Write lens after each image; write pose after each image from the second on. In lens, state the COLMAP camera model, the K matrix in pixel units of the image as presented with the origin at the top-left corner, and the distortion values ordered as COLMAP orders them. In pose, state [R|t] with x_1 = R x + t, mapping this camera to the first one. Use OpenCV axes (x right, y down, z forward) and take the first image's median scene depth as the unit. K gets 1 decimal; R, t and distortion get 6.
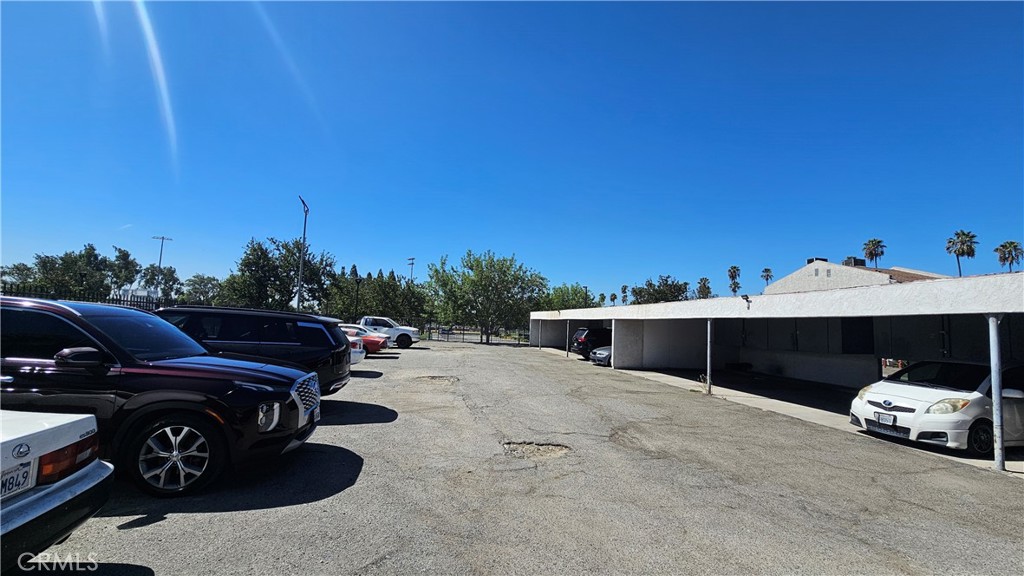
lens RADIAL K [[422.8, 0, 507.0], [0, 422.8, 289.8], [0, 0, 1]] dist [-0.000927, -0.000100]
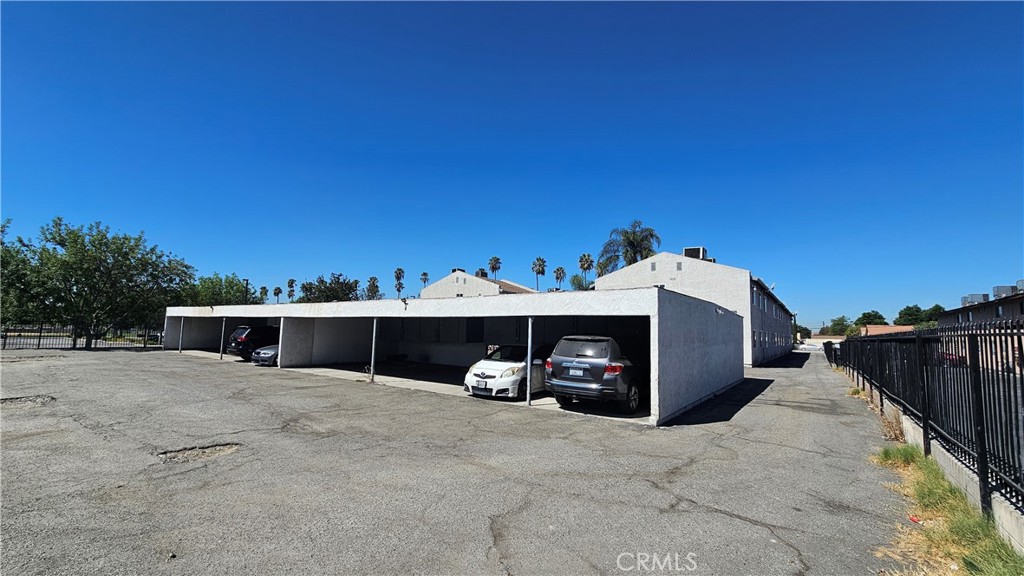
lens RADIAL K [[422.8, 0, 507.0], [0, 422.8, 289.8], [0, 0, 1]] dist [-0.000927, -0.000100]
pose [[0.735040, 0.044338, 0.676573, -0.046285], [-0.049888, 0.998691, -0.011248, -0.012373], [-0.676186, -0.025485, 0.736290, -0.099840]]
